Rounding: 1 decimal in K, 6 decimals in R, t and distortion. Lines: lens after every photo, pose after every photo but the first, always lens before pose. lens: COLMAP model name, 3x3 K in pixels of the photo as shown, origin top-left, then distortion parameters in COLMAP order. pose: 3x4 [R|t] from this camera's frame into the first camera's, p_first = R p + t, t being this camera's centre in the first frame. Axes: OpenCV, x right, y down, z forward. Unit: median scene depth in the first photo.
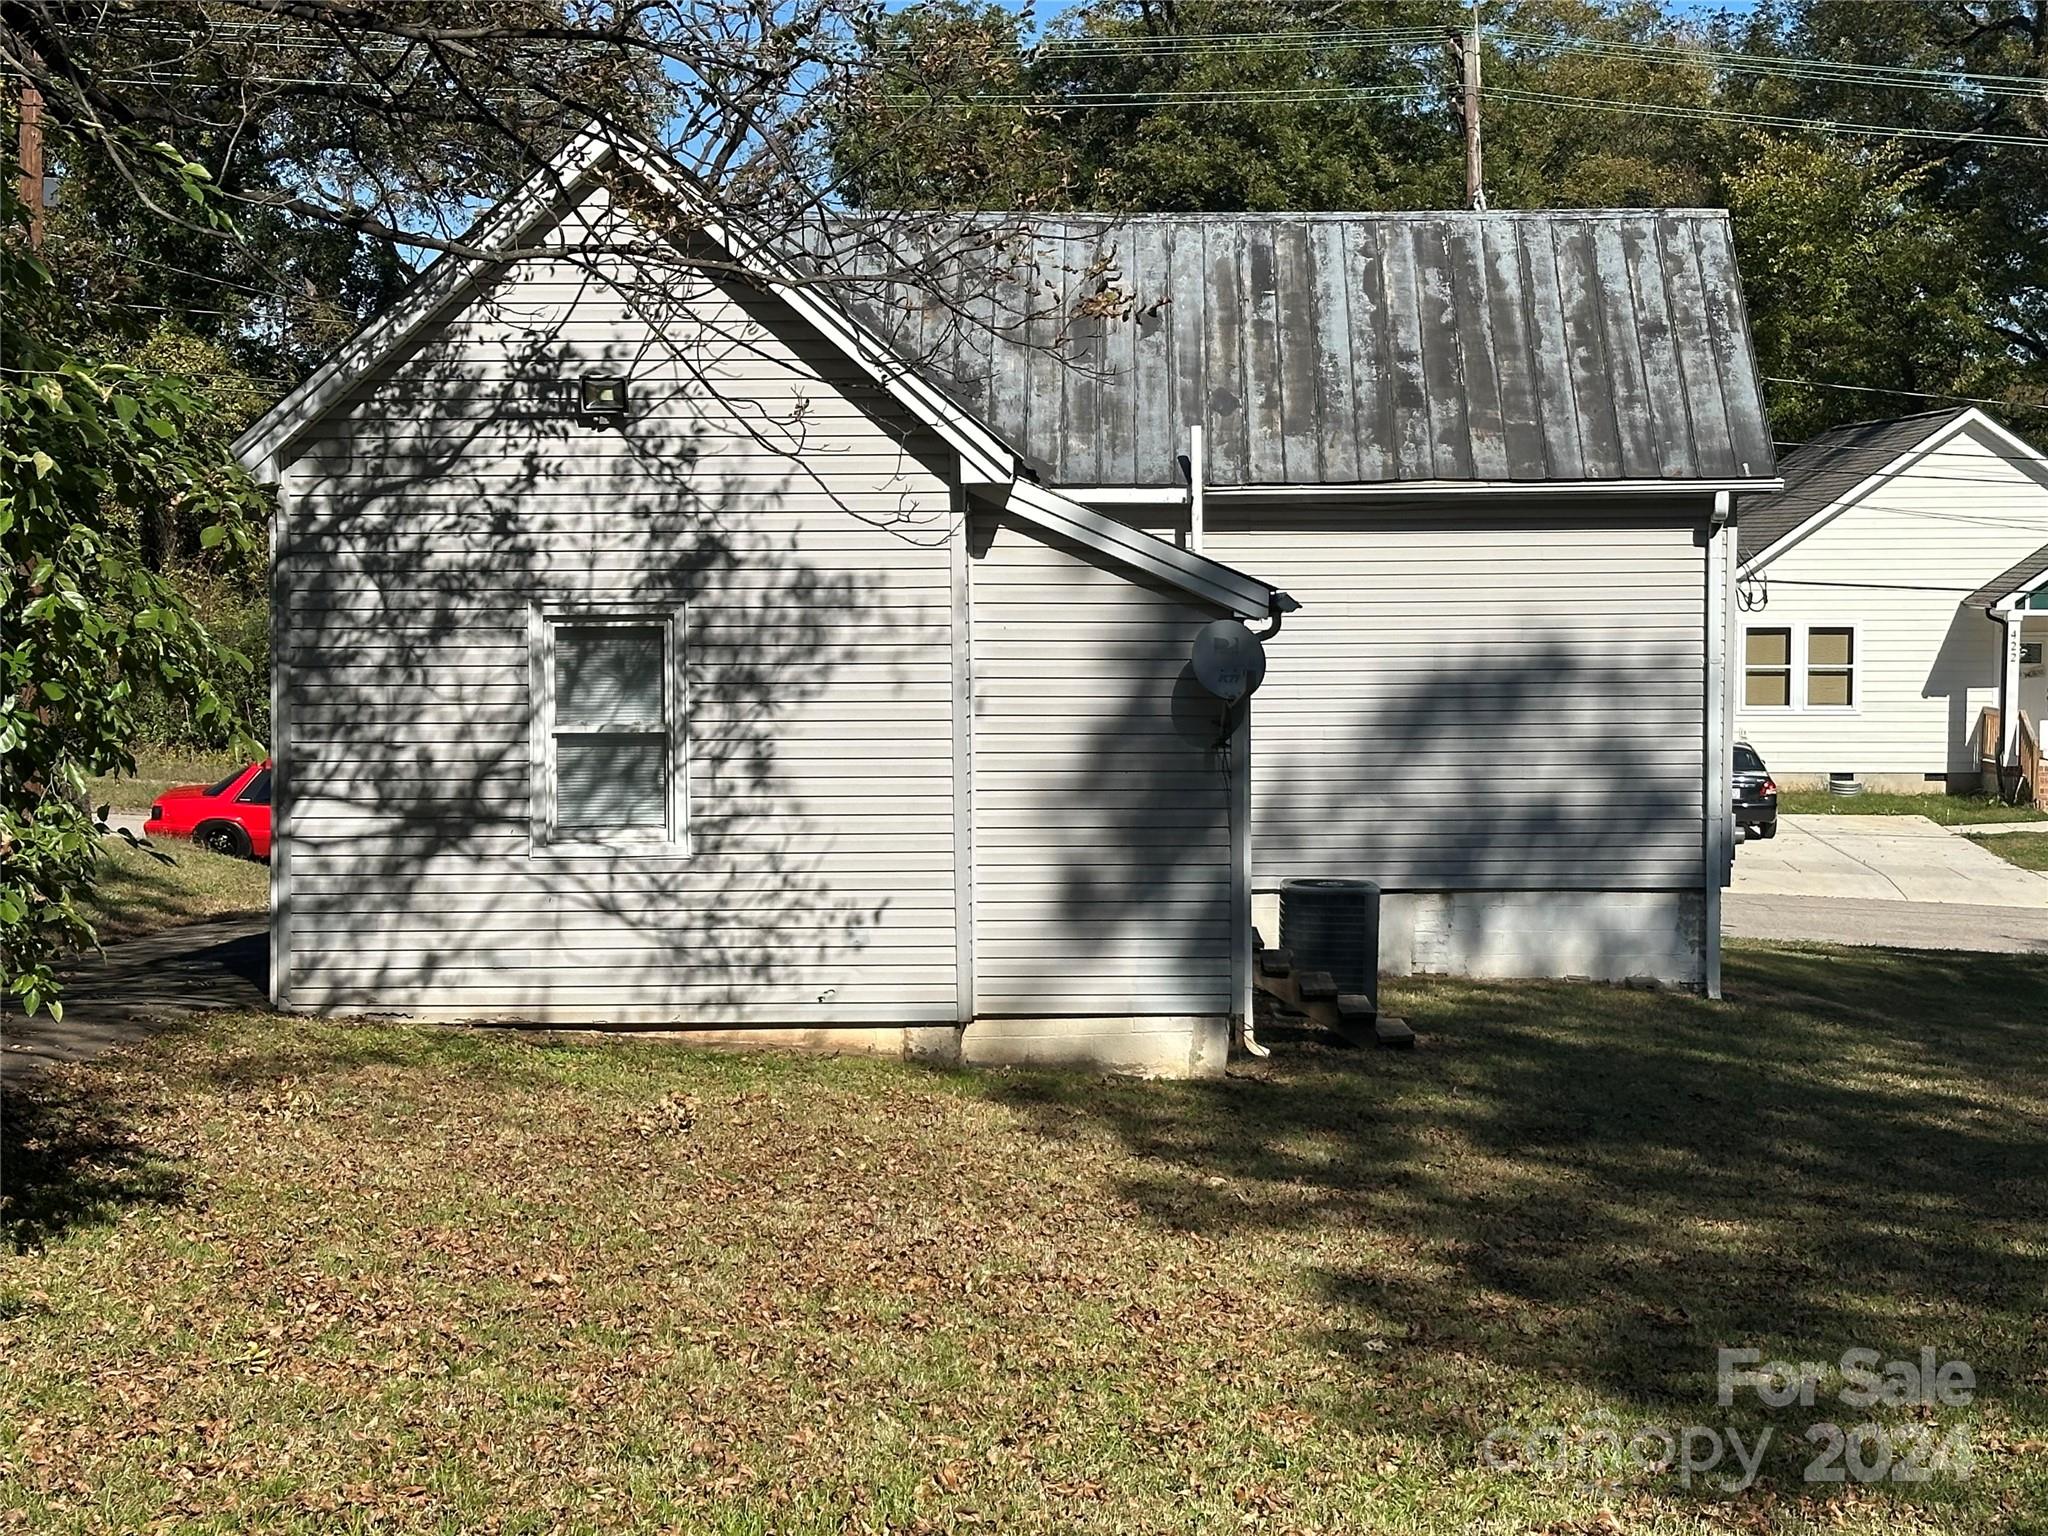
lens RADIAL K [[3504.5, 0, 1024.5], [0, 3504.5, 773.8], [0, 0, 1]] dist [0.046111, 0.000000]
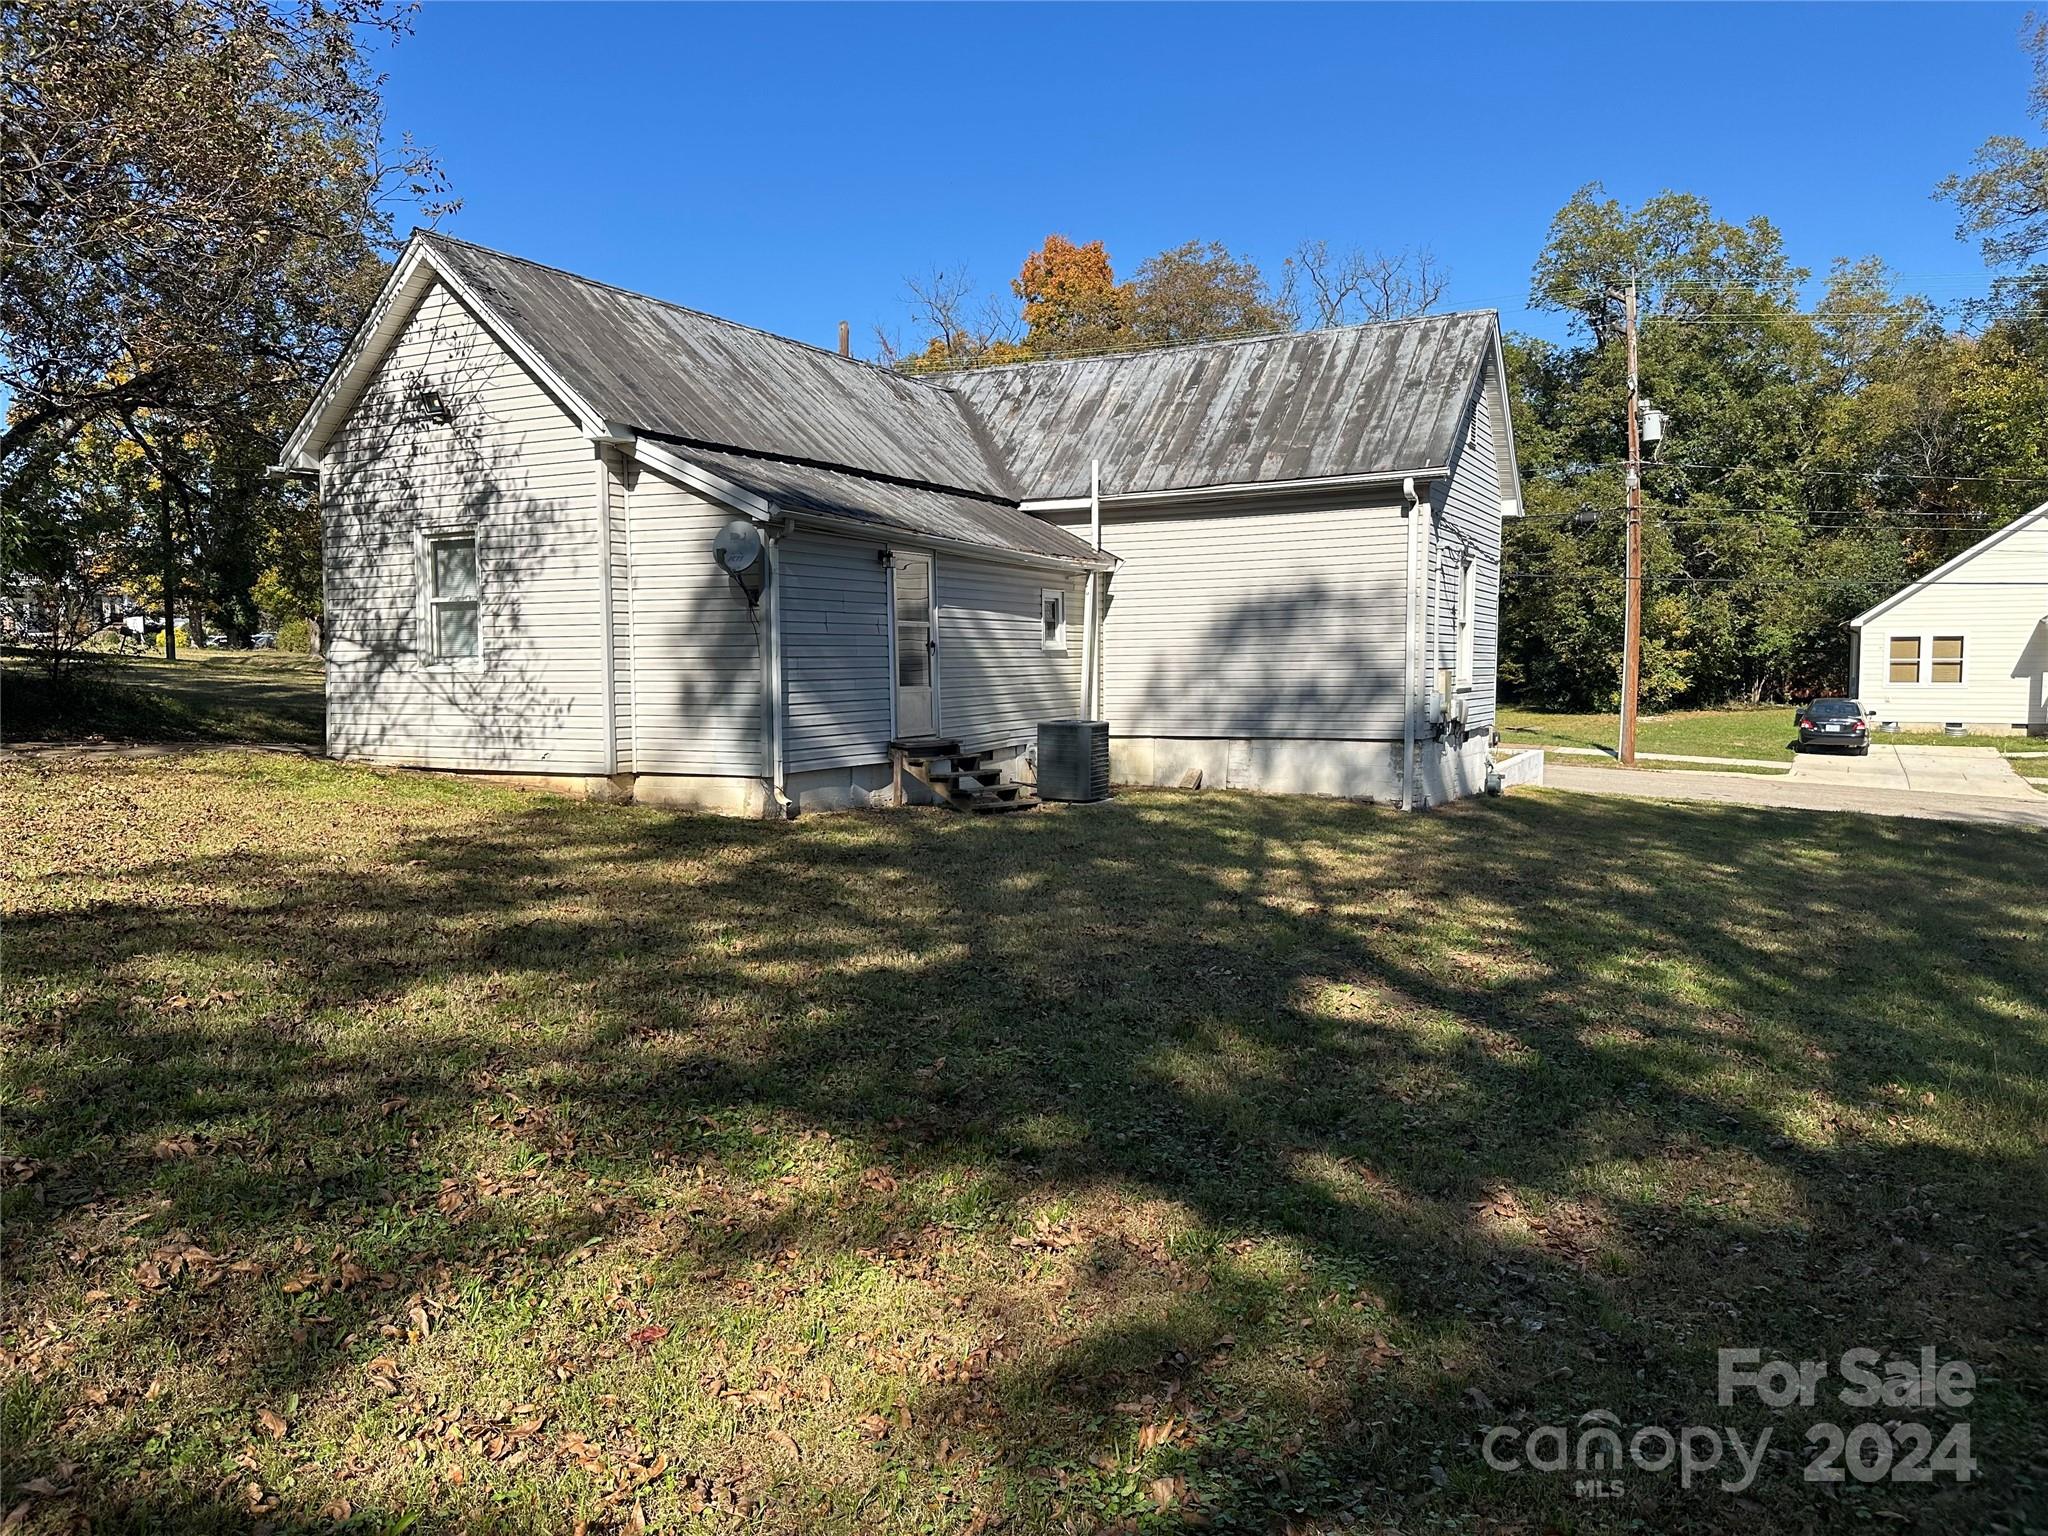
lens RADIAL K [[1442.1, 0, 1030.3], [0, 1442.1, 752.9], [0, 0, 1]] dist [0.061162, -0.068800]
pose [[0.885931, 0.026046, -0.463085, 0.471256], [-0.023702, 0.999660, 0.010880, 0.049016], [0.463211, 0.001337, 0.886247, 0.493117]]
